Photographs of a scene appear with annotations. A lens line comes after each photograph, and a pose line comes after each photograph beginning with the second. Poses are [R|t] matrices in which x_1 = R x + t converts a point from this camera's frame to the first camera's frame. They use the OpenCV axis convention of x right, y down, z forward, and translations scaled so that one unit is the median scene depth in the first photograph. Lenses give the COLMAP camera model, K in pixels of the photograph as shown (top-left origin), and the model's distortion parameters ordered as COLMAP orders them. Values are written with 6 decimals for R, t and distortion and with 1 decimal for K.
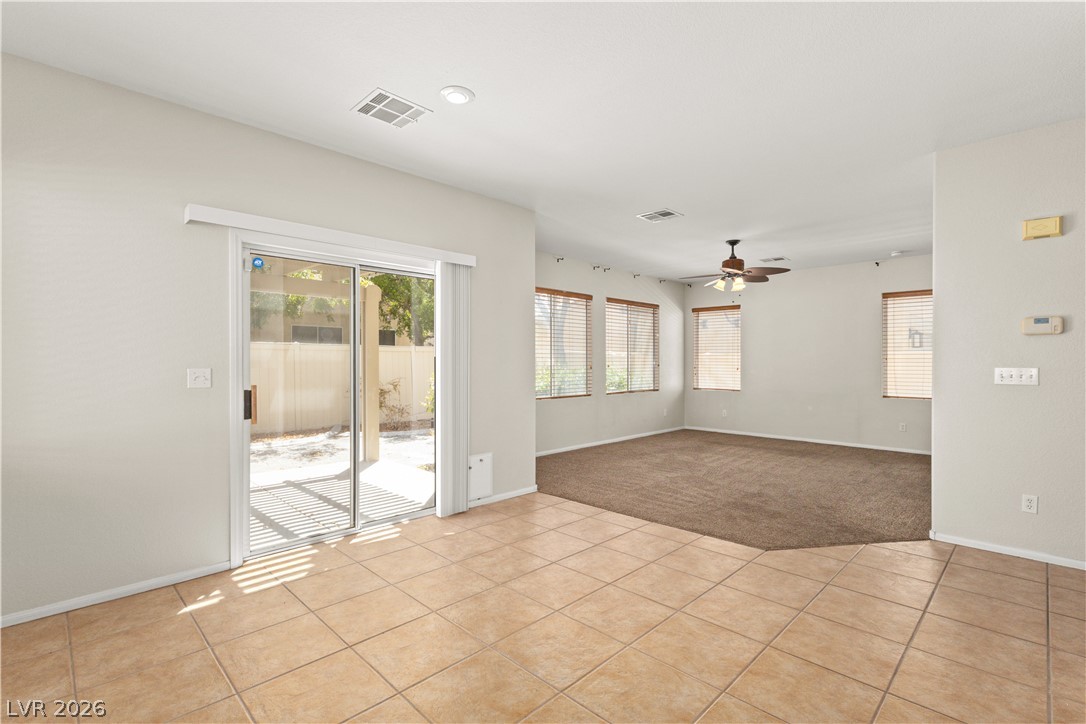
lens RADIAL K [[500.6, 0, 540.0], [0, 500.6, 356.4], [0, 0, 1]] dist [0.003276, 0.000443]
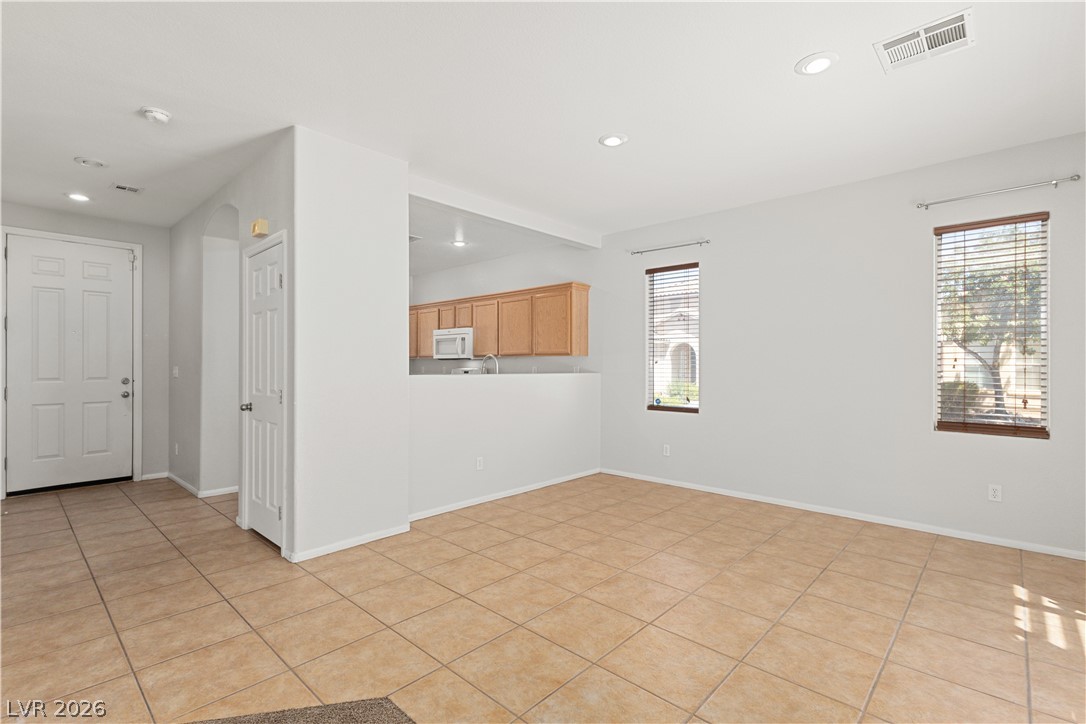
lens RADIAL K [[499.7, 0, 542.0], [0, 499.7, 363.8], [0, 0, 1]] dist [0.002178, -0.000205]
pose [[-0.999355, -0.000738, -0.035907, 0.220210], [-0.000319, 0.999932, -0.011679, 0.016891], [0.035913, -0.011661, -0.999287, 1.162479]]
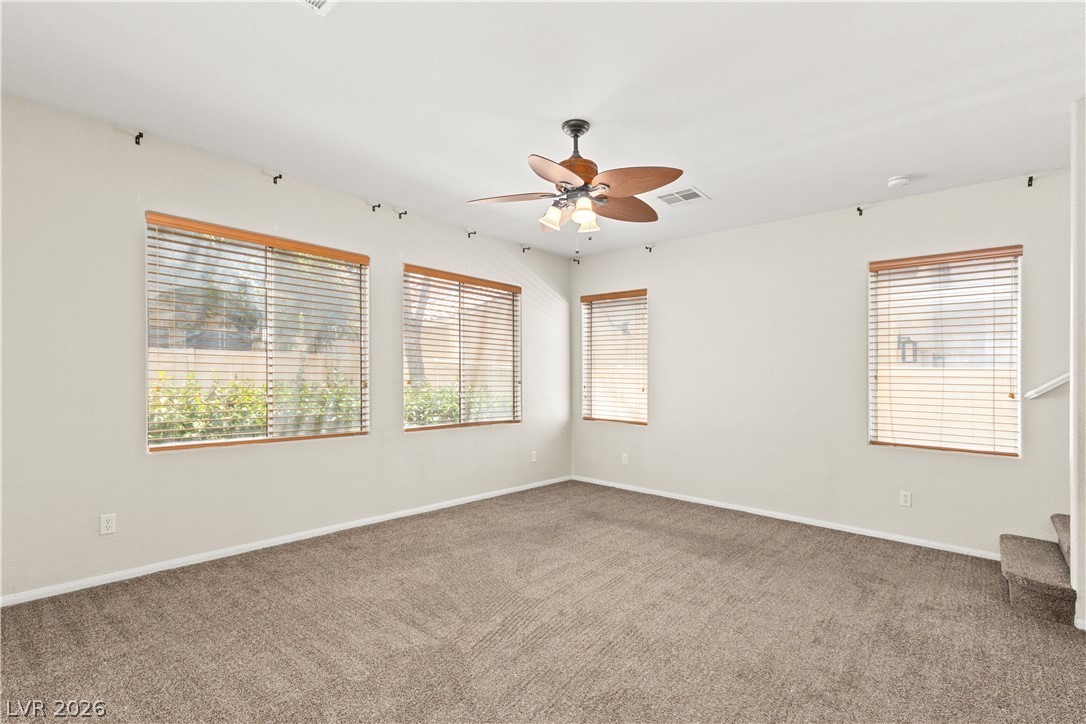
lens RADIAL K [[502.2, 0, 537.5], [0, 502.2, 358.2], [0, 0, 1]] dist [0.000726, -0.000162]
pose [[0.998767, 0.017707, 0.046369, 0.433199], [-0.016490, 0.999513, -0.026504, 0.006881], [-0.046816, 0.025707, 0.998573, 0.694740]]
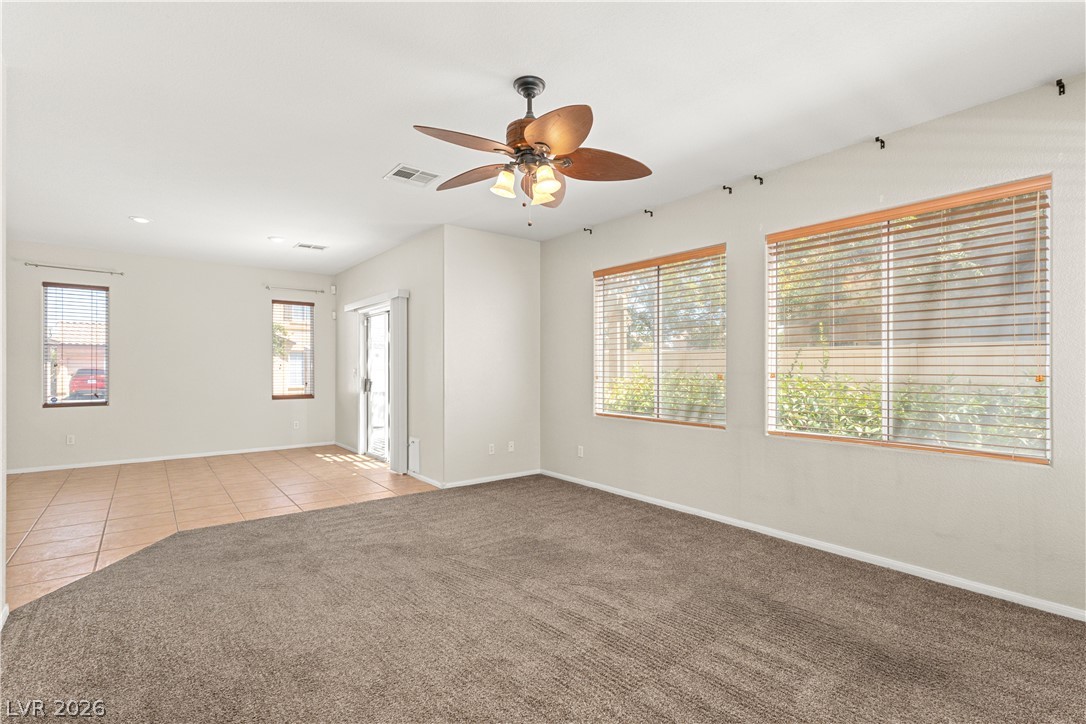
lens RADIAL K [[501.5, 0, 539.3], [0, 501.5, 371.6], [0, 0, 1]] dist [0.001929, 0.000341]
pose [[-0.118042, 0.006409, -0.992988, 1.096740], [0.008118, 0.999952, 0.005489, 0.020409], [0.992975, -0.007414, -0.118088, 1.439966]]
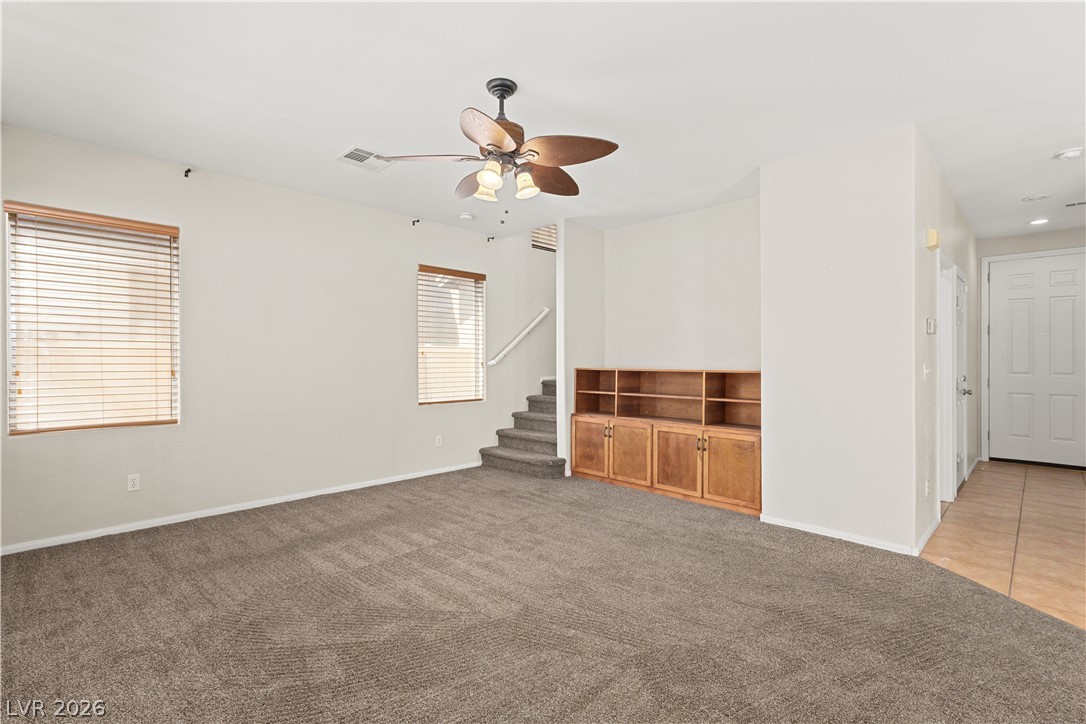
lens RADIAL K [[503.5, 0, 543.0], [0, 503.5, 362.0], [0, 0, 1]] dist [0.002044, 0.000154]
pose [[-0.002851, -0.005418, 0.999981, -0.084721], [-0.013988, 0.999888, 0.005378, 0.019043], [-0.999898, -0.013973, -0.002926, 1.315645]]
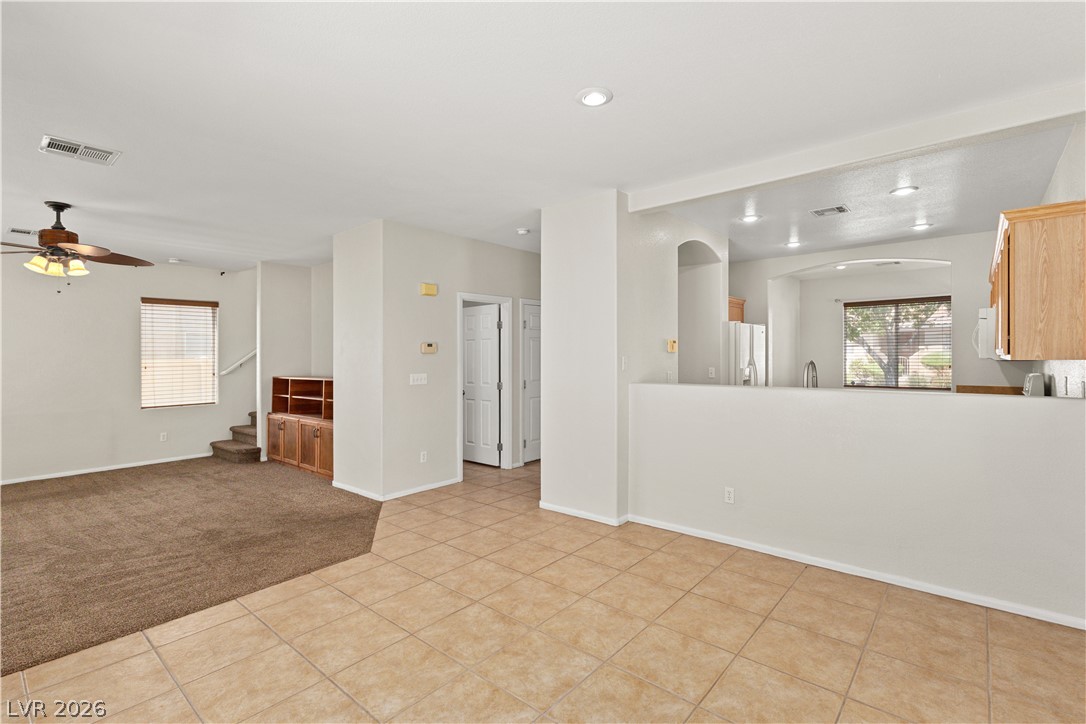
lens RADIAL K [[504.6, 0, 540.1], [0, 504.6, 355.0], [0, 0, 1]] dist [0.004884, 0.000912]
pose [[-0.073100, -0.000110, 0.997325, -0.489834], [0.002873, 0.999996, 0.000321, -0.026727], [-0.997320, 0.002889, -0.073100, 0.529096]]
